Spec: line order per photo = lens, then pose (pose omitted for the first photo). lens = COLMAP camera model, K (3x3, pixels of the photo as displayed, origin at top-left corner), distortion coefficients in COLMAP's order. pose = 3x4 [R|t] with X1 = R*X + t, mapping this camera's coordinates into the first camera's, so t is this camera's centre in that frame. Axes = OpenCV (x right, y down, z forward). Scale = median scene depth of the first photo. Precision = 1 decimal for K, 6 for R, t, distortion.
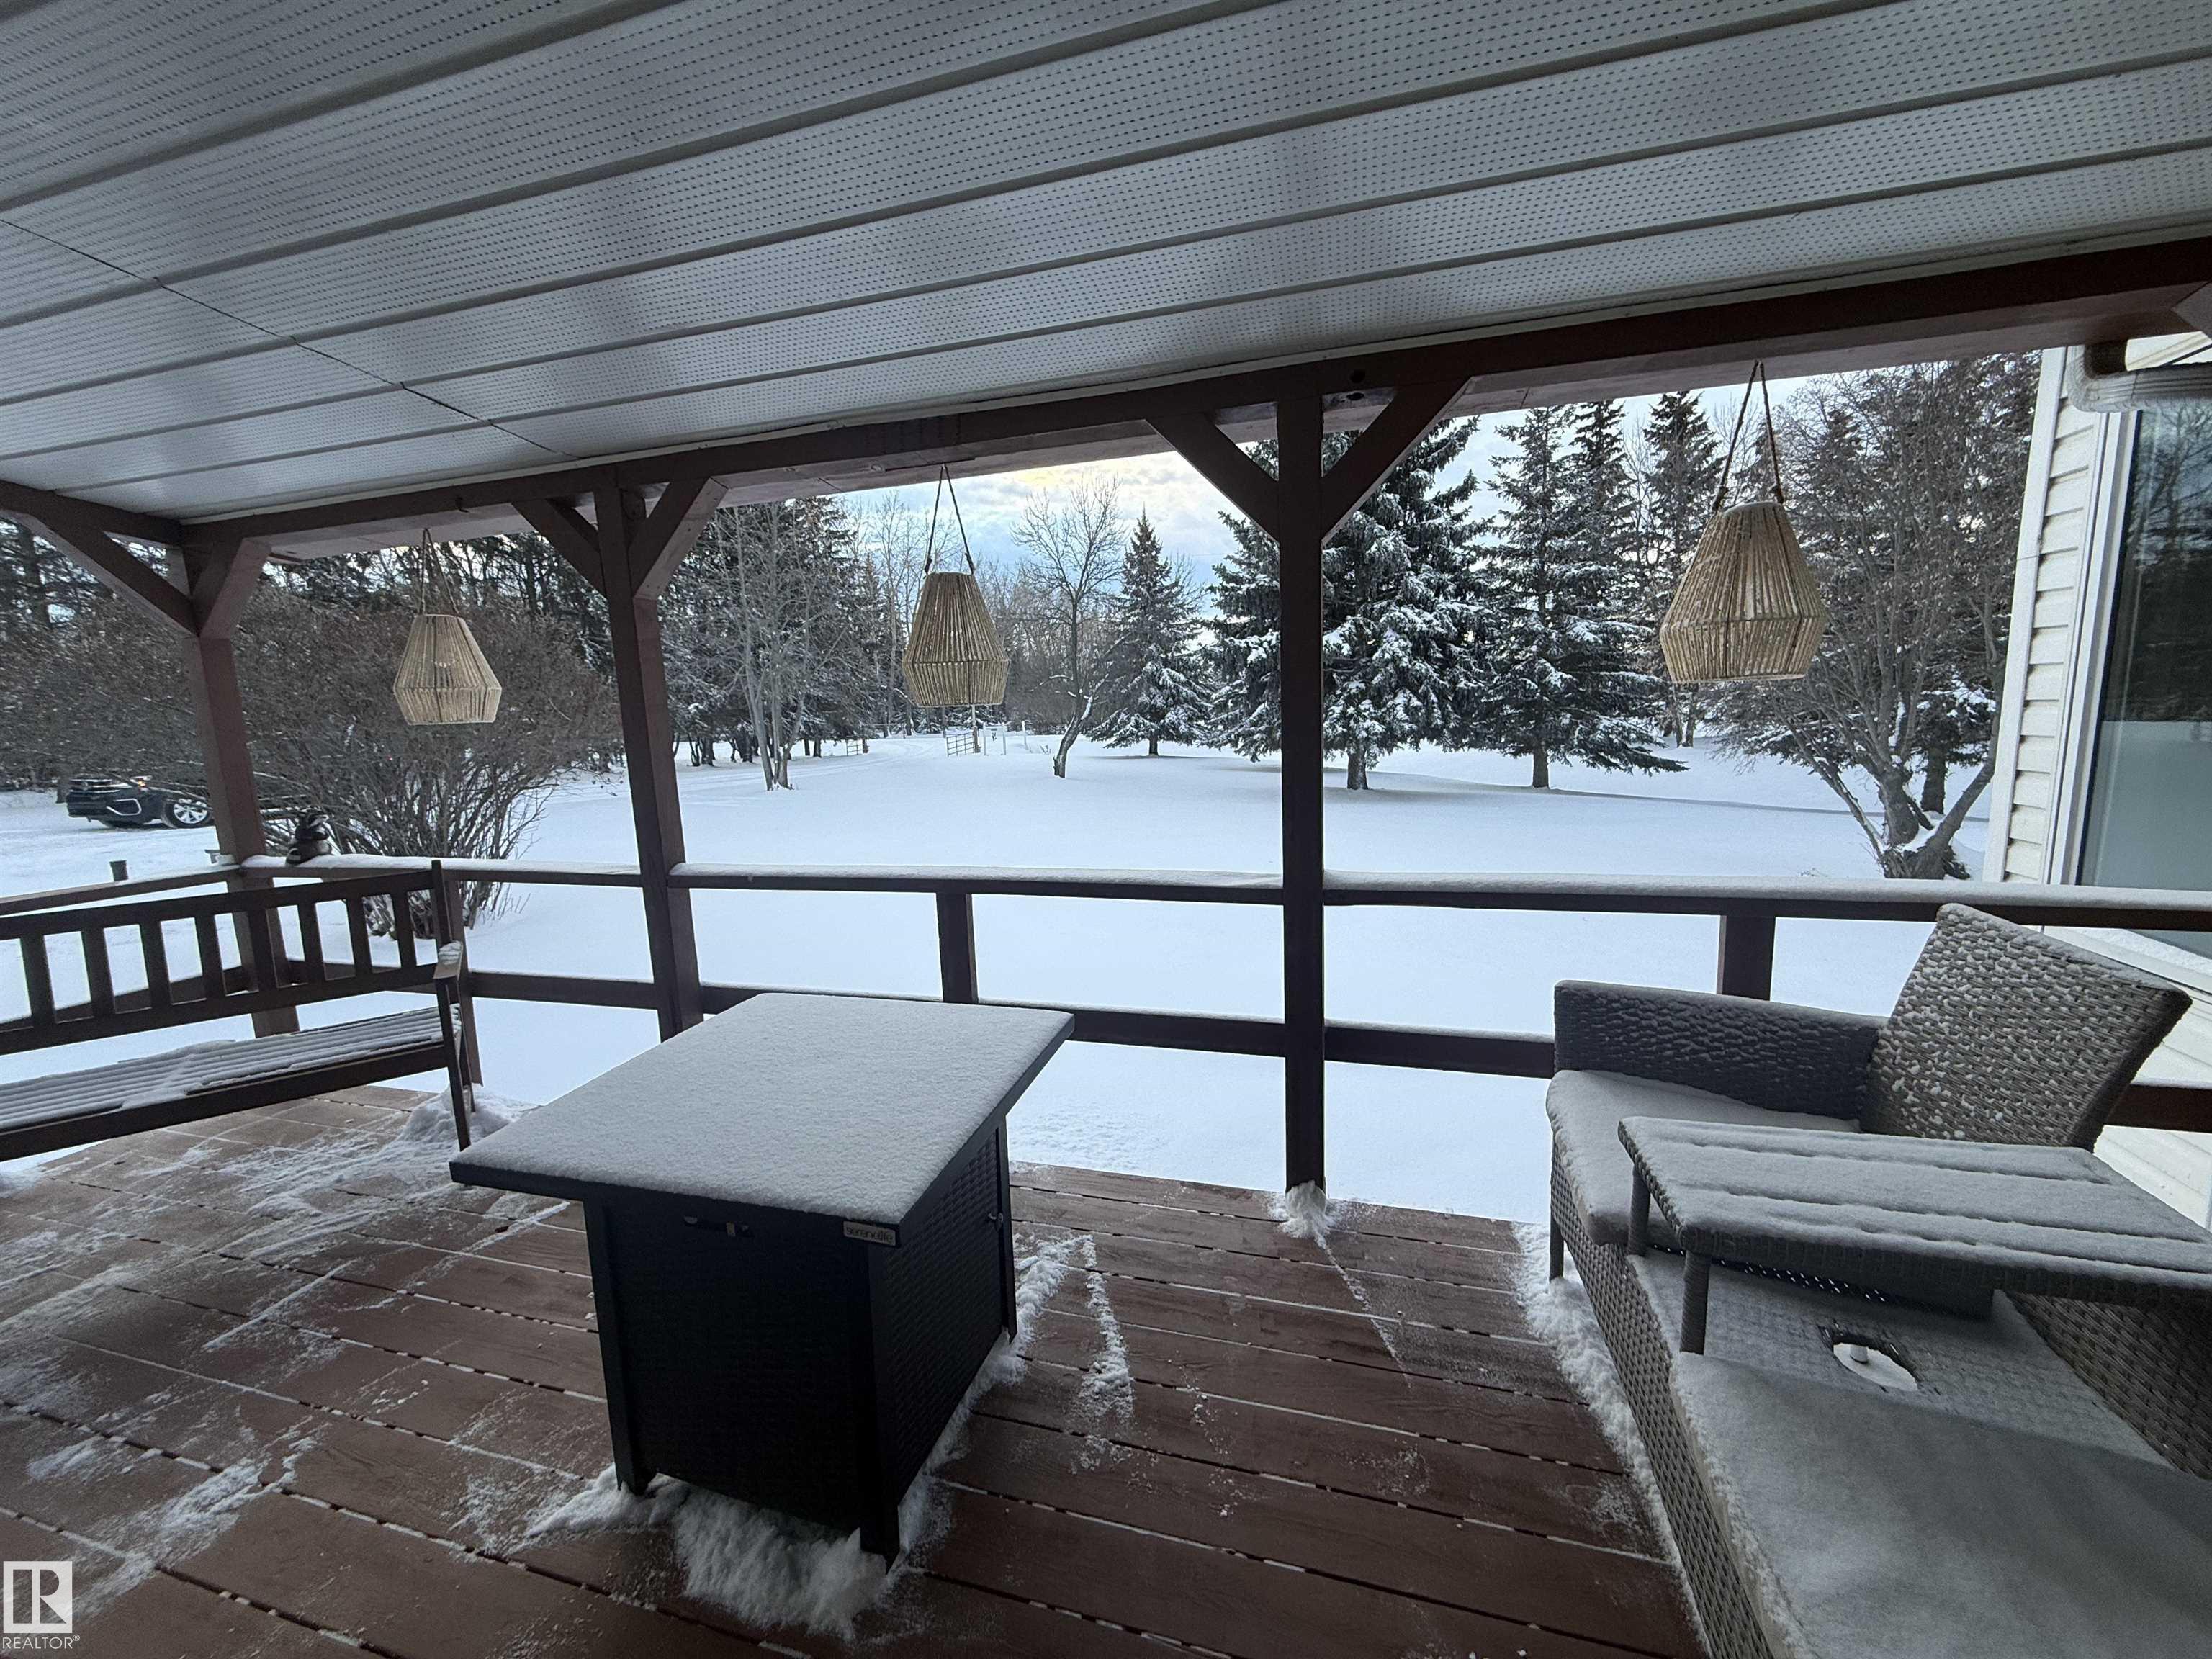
lens RADIAL K [[877.8, 0, 1099.5], [0, 877.8, 826.1], [0, 0, 1]] dist [0.001559, -0.000827]
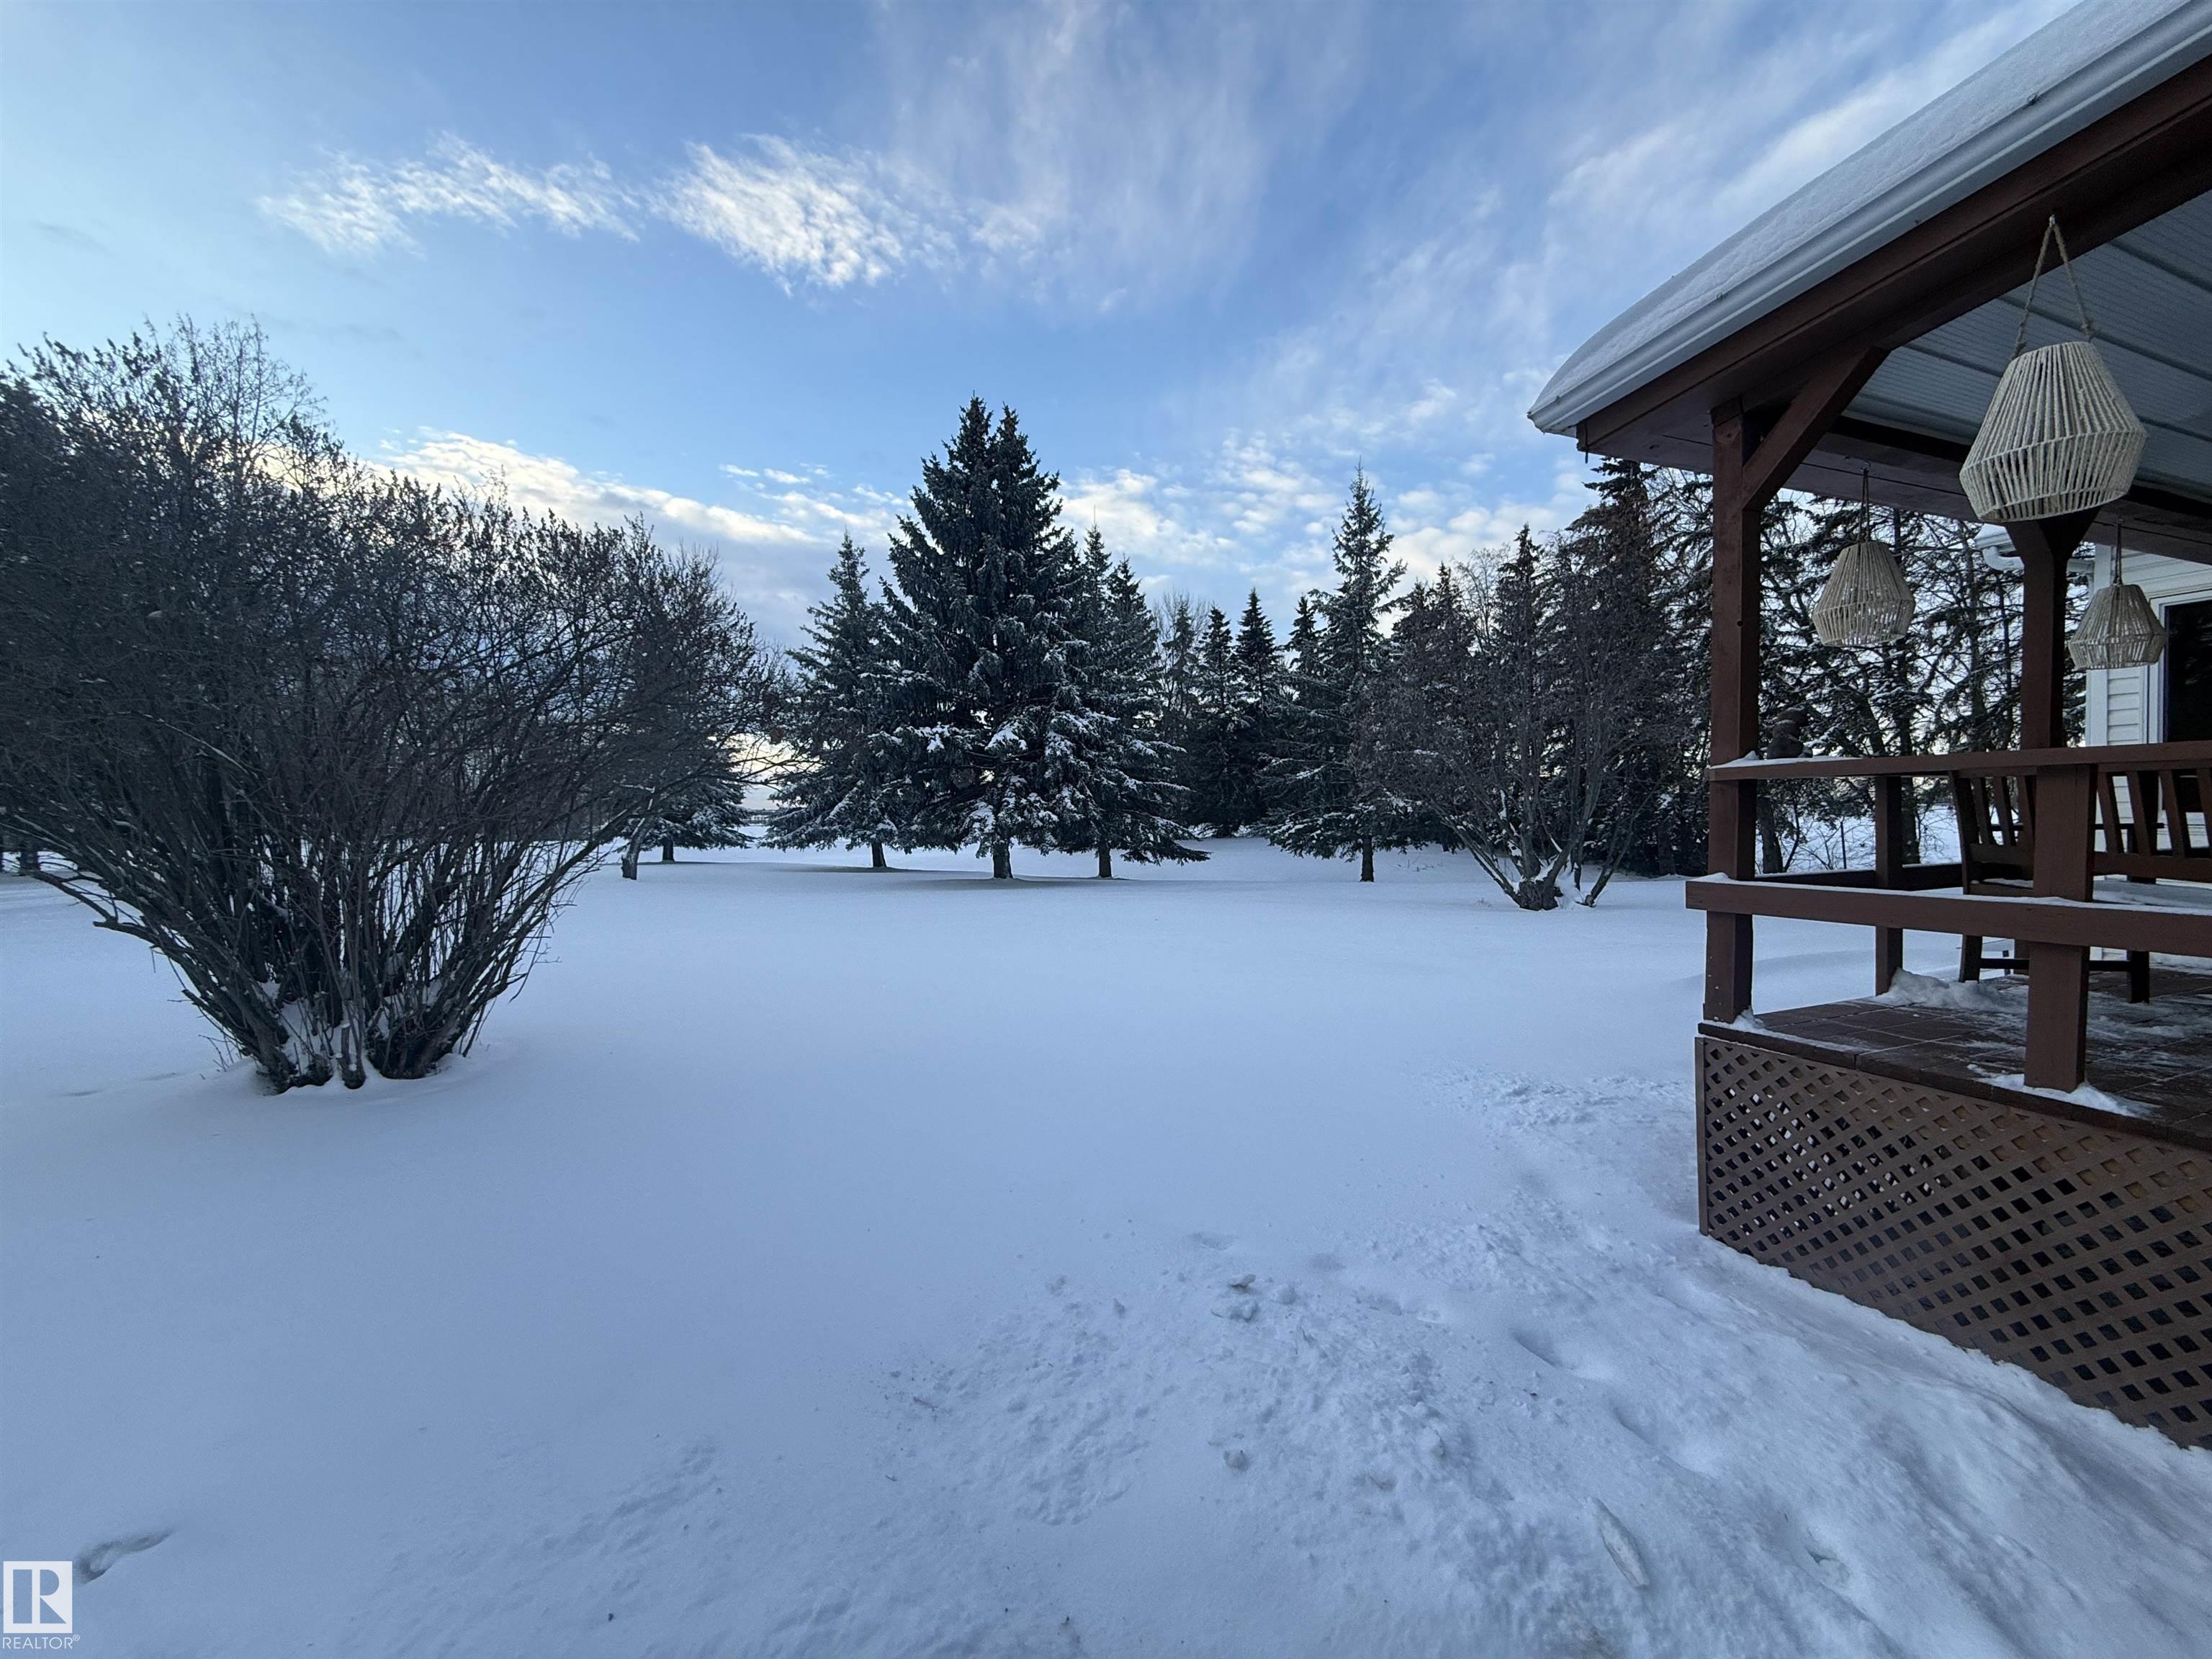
lens RADIAL K [[877.8, 0, 1099.5], [0, 877.8, 826.1], [0, 0, 1]] dist [0.001559, -0.000827]
pose [[0.779721, 0.013676, 0.625978, -0.311323], [0.071616, 0.991252, -0.110861, 0.022812], [-0.622018, 0.131271, 0.771921, 0.121326]]
